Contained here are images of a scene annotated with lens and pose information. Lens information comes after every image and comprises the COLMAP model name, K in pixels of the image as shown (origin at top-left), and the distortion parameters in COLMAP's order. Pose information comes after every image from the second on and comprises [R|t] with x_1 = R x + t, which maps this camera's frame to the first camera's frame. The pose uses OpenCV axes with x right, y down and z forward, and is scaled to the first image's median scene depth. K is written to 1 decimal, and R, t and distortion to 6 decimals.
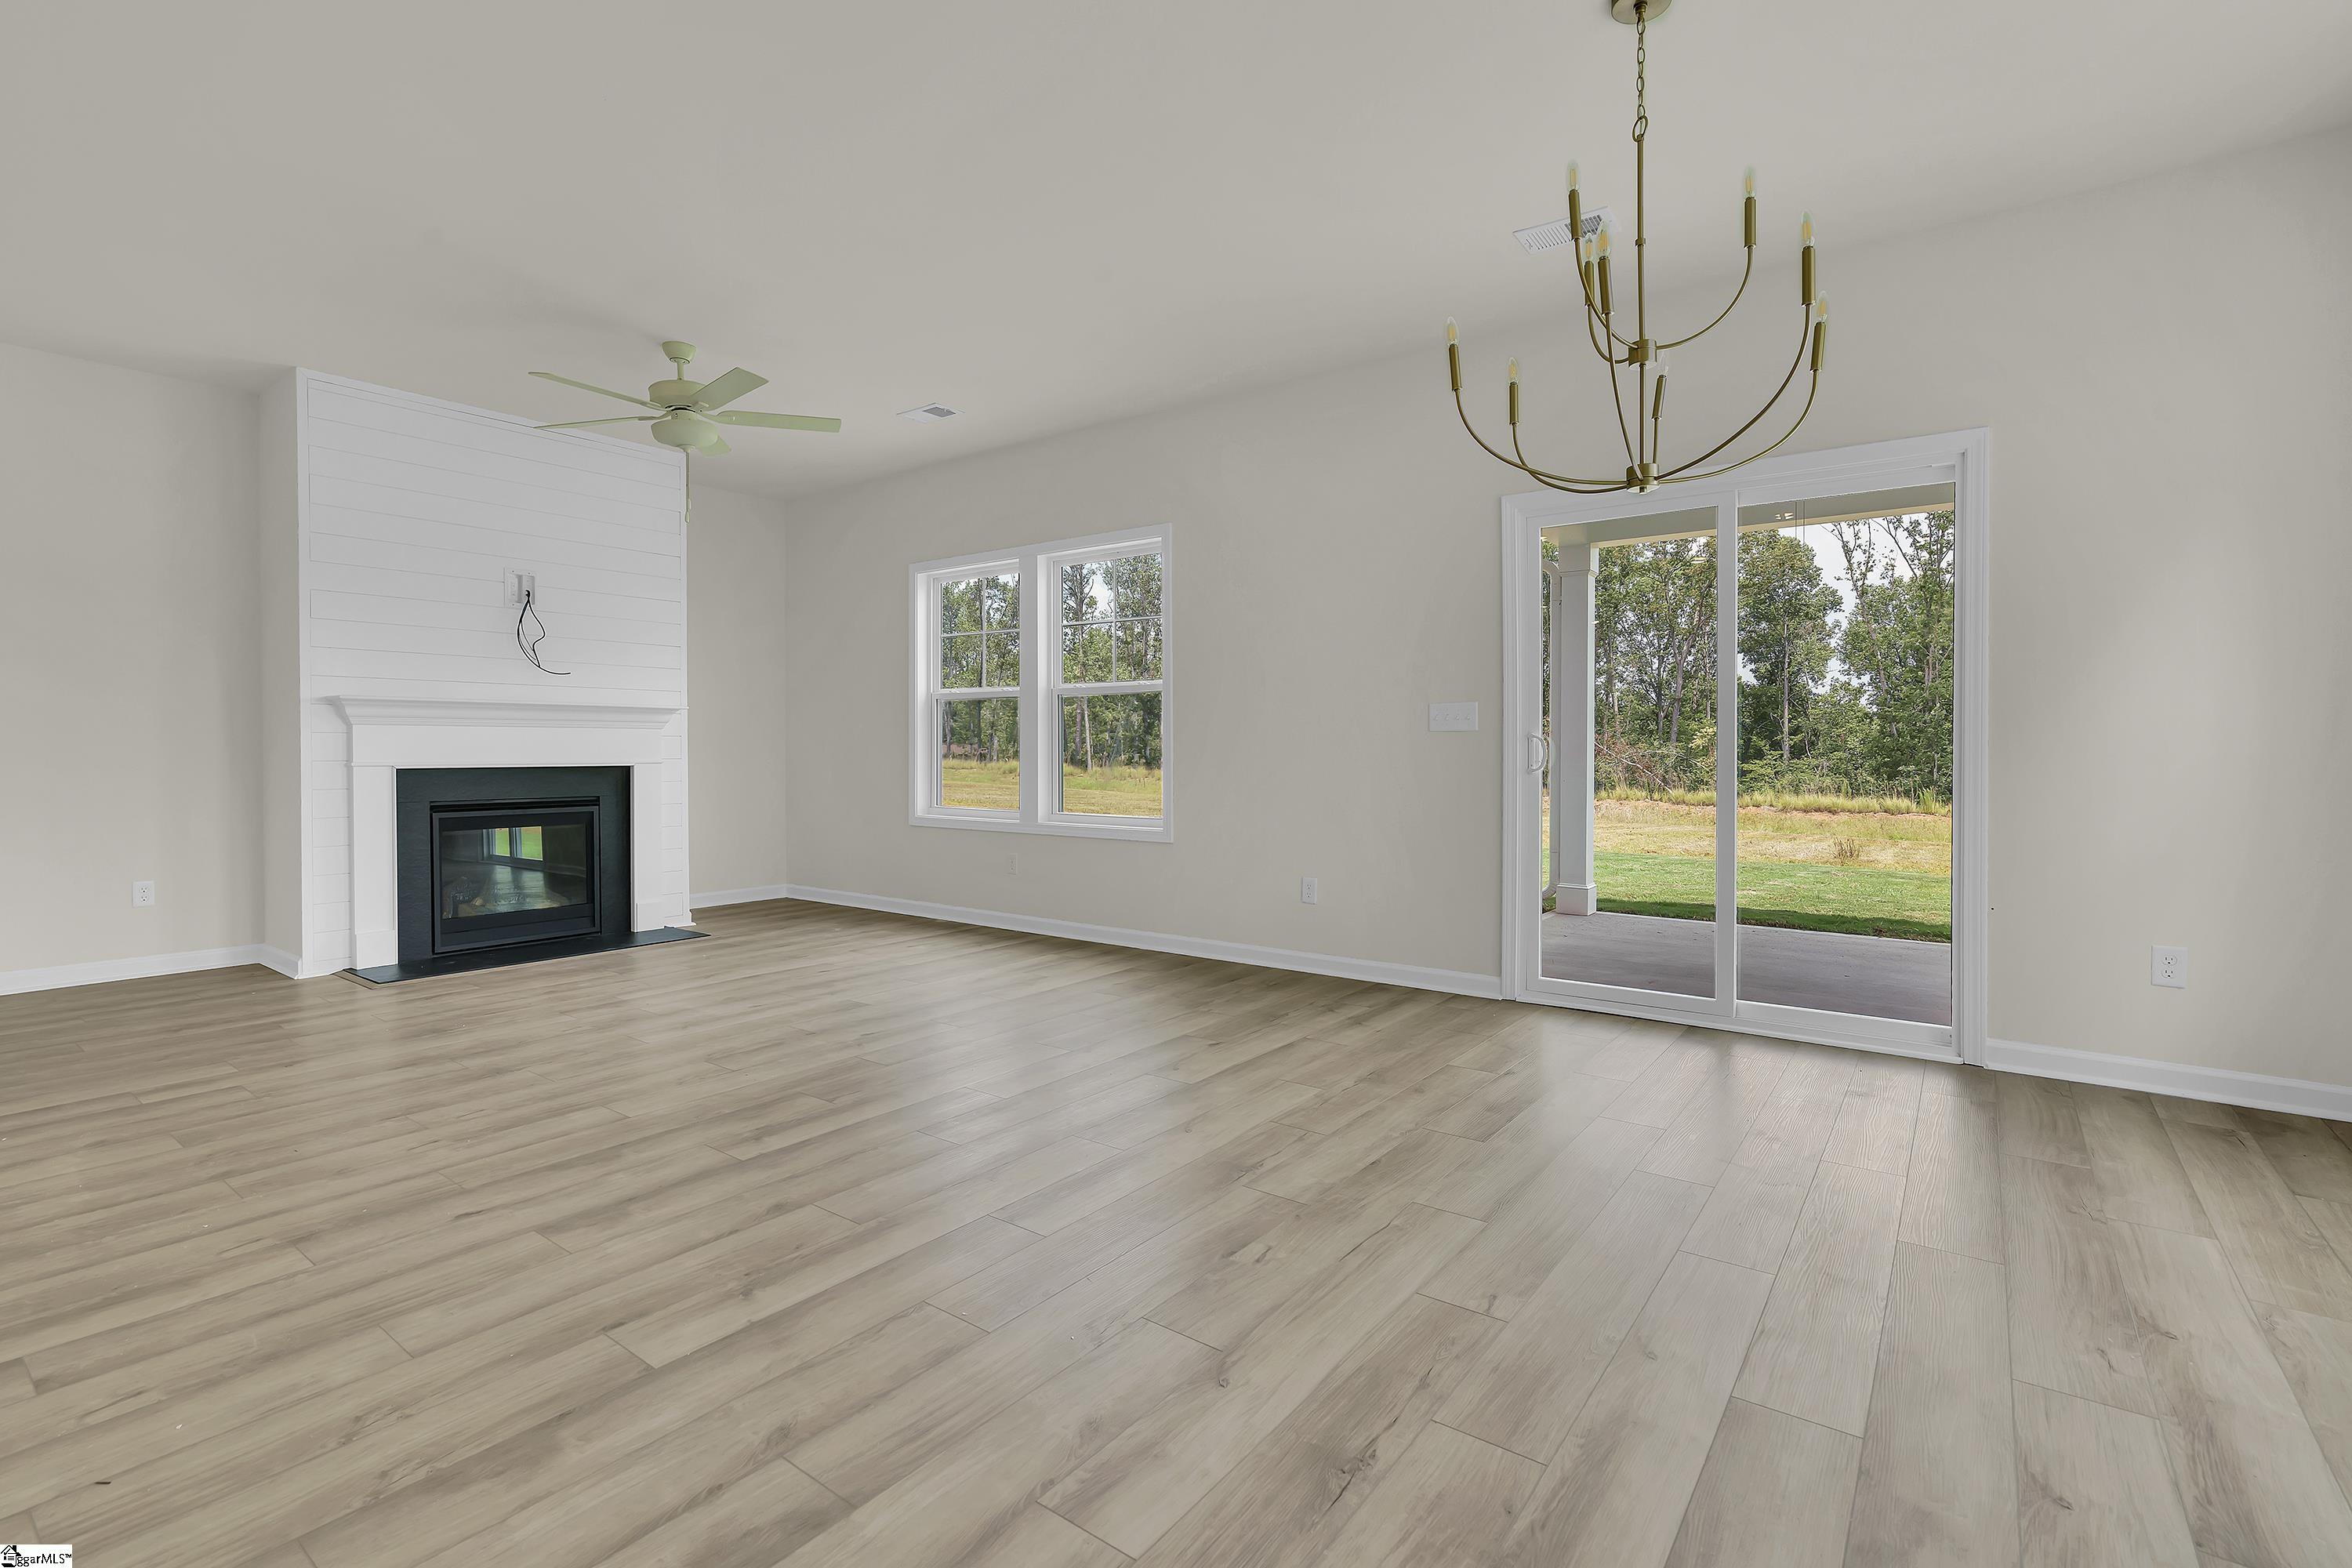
lens RADIAL K [[1060.2, 0, 1176.0], [0, 1060.2, 784.0], [0, 0, 1]] dist [-0.002301, -0.000075]
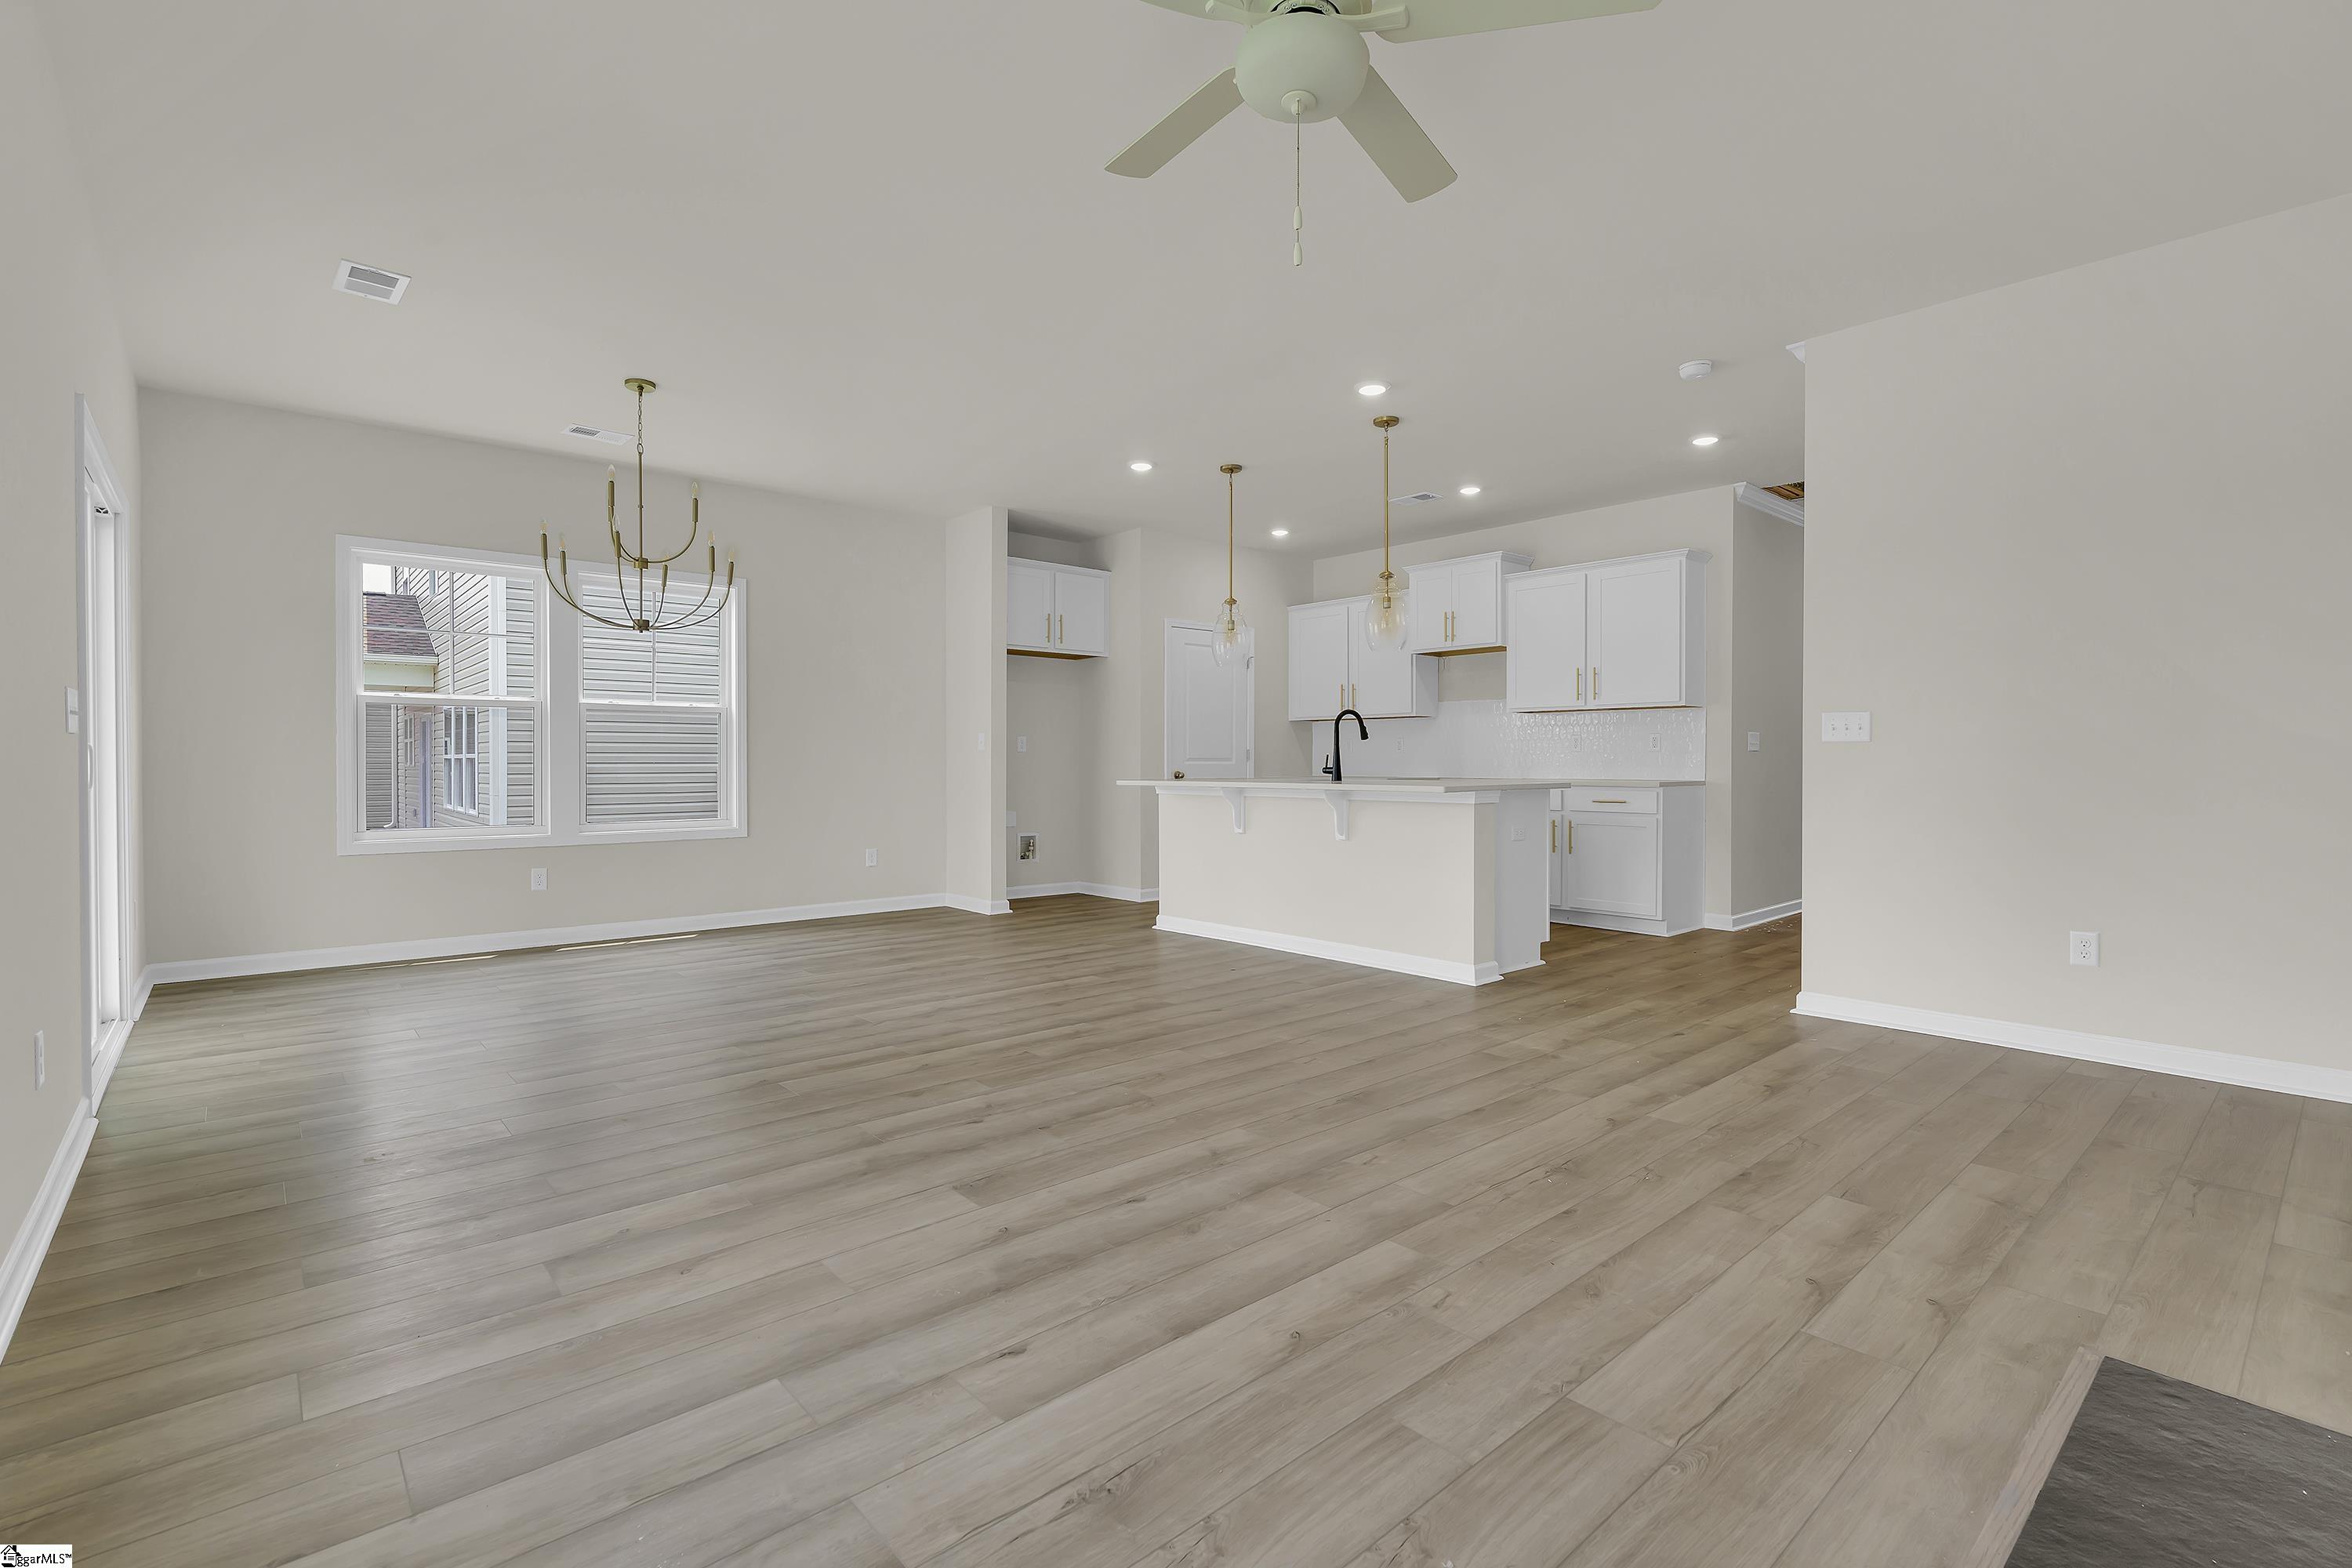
lens RADIAL K [[1060.2, 0, 1176.0], [0, 1060.2, 784.0], [0, 0, 1]] dist [-0.002301, -0.000075]
pose [[-0.979760, -0.004899, 0.200117, -0.285804], [0.005924, 0.998553, 0.053445, -0.027253], [-0.200089, 0.053548, -0.978313, 0.832778]]
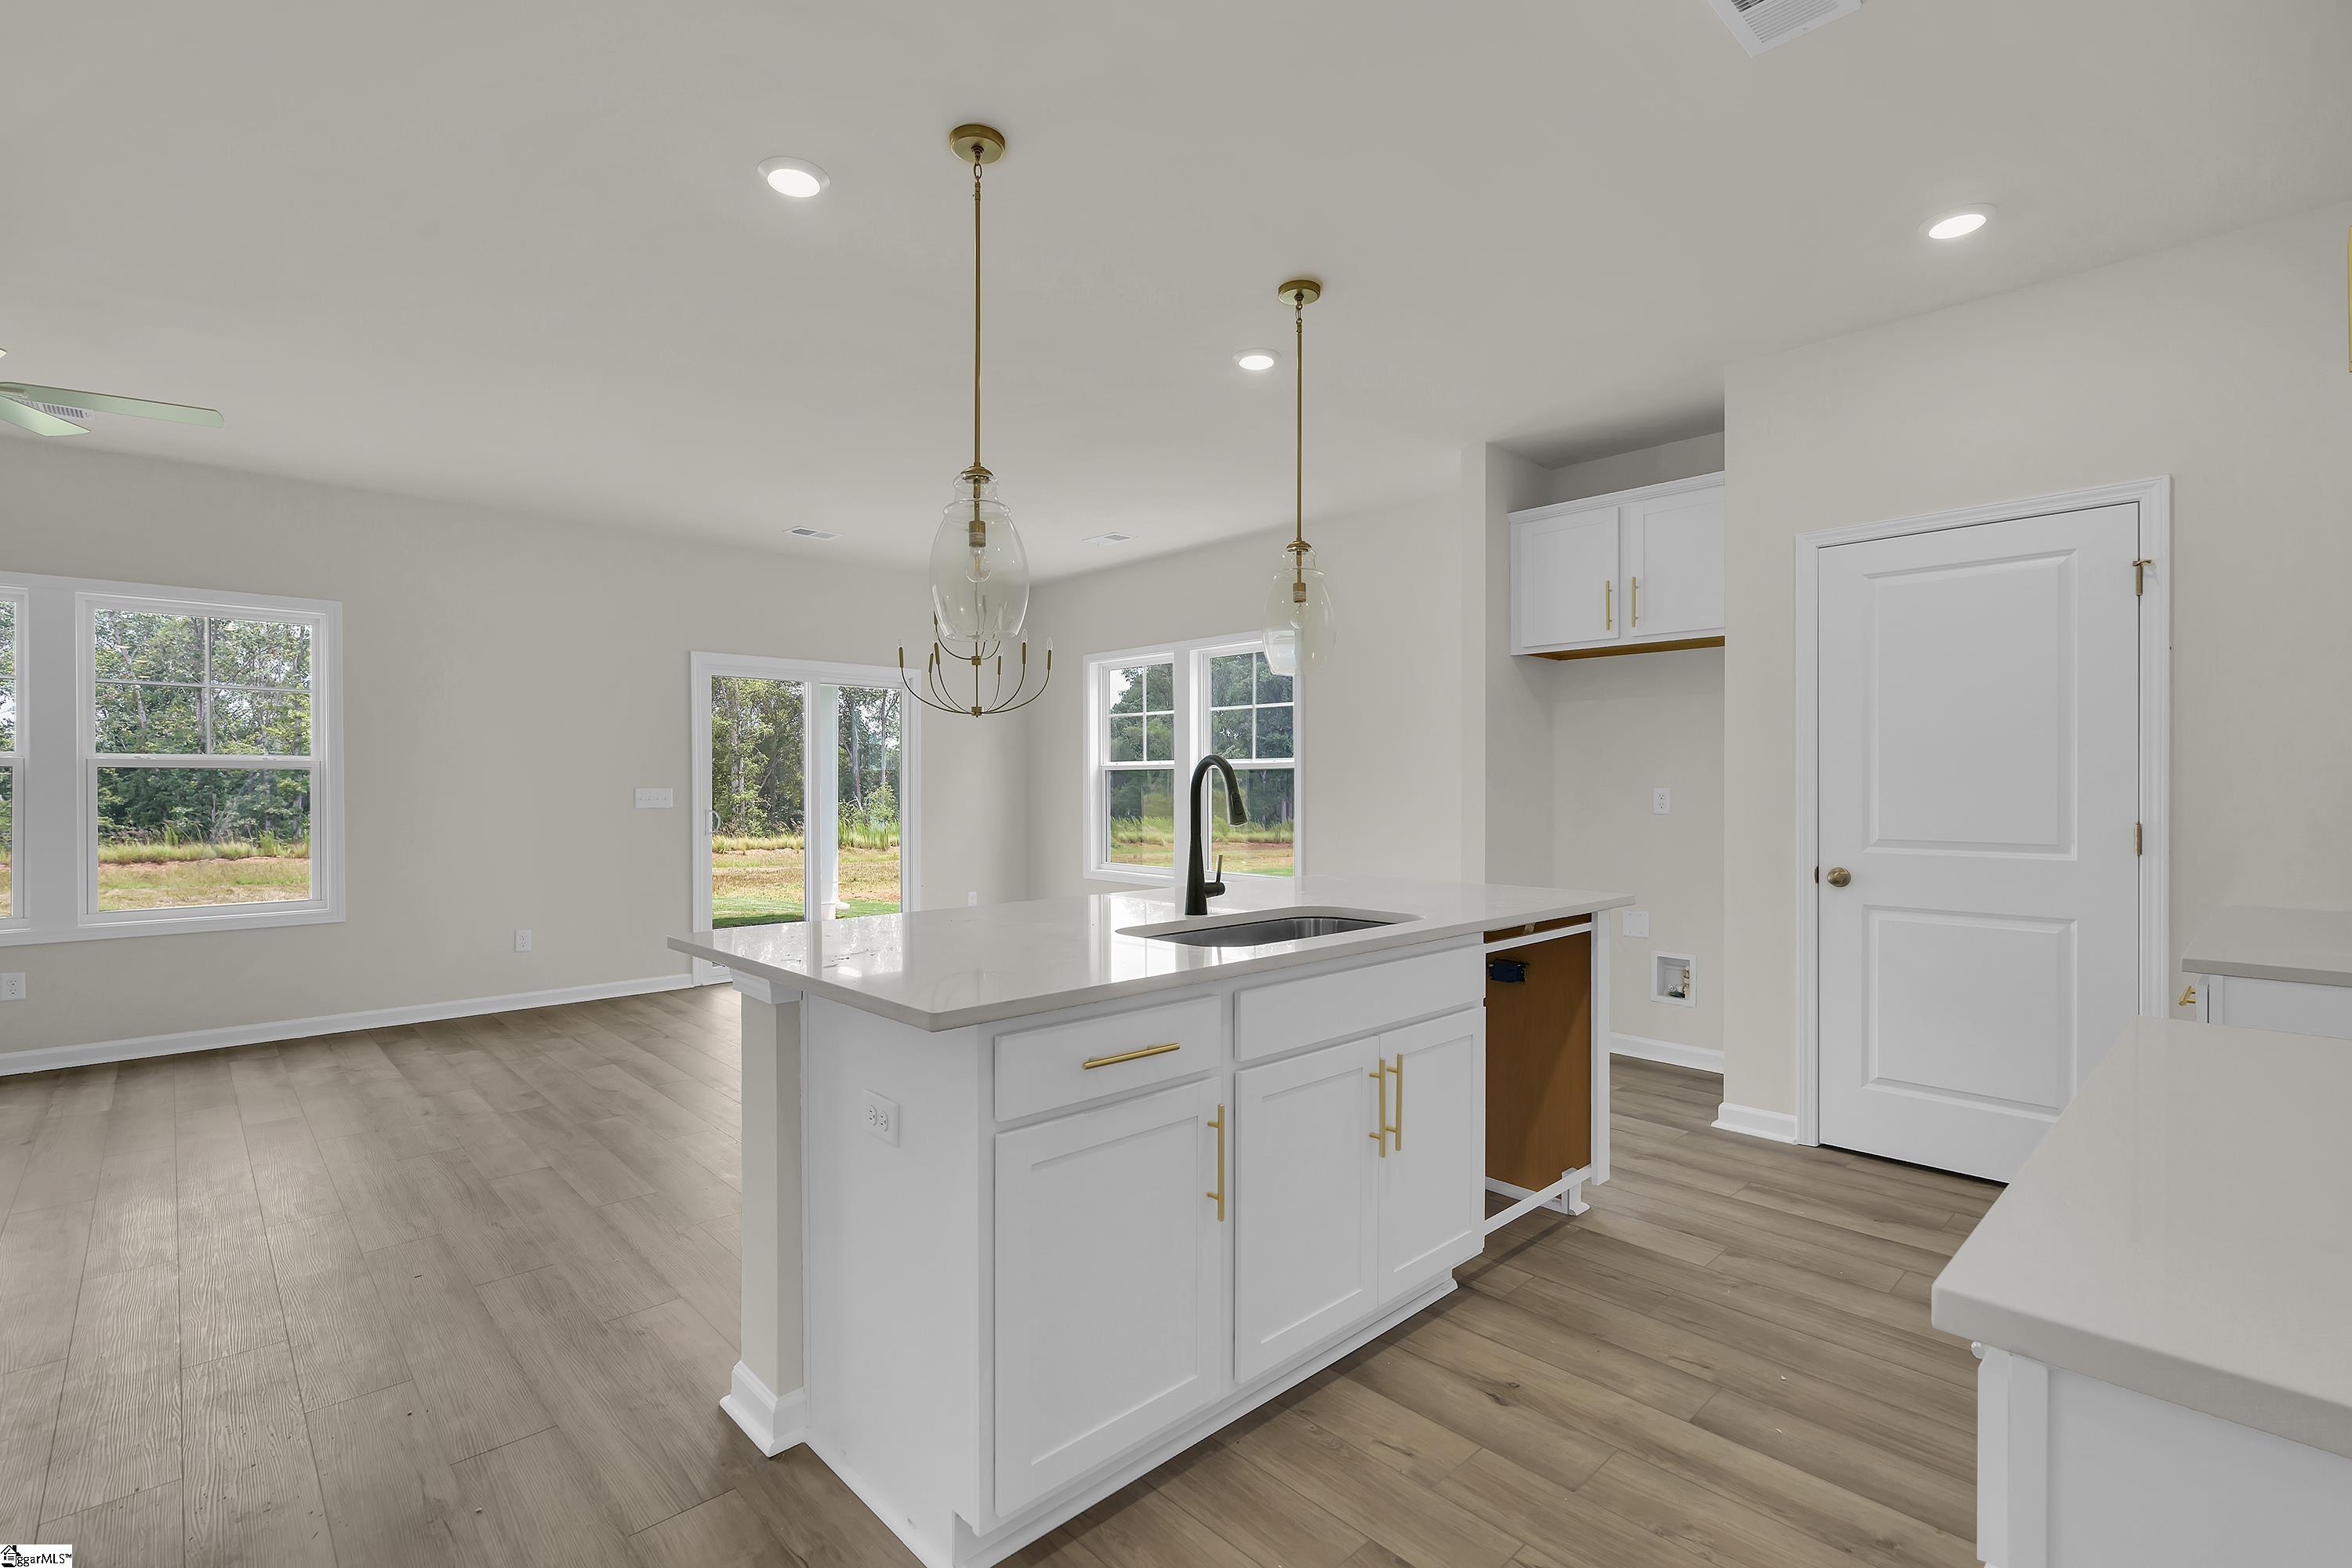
lens RADIAL K [[1065.0, 0, 1174.4], [0, 1065.0, 795.0], [0, 0, 1]] dist [0.000768, 0.000319]
pose [[0.165748, -0.011562, 0.986100, -0.577895], [0.034106, 0.999400, 0.005986, -0.028406], [-0.985578, 0.032640, 0.166043, 0.042863]]
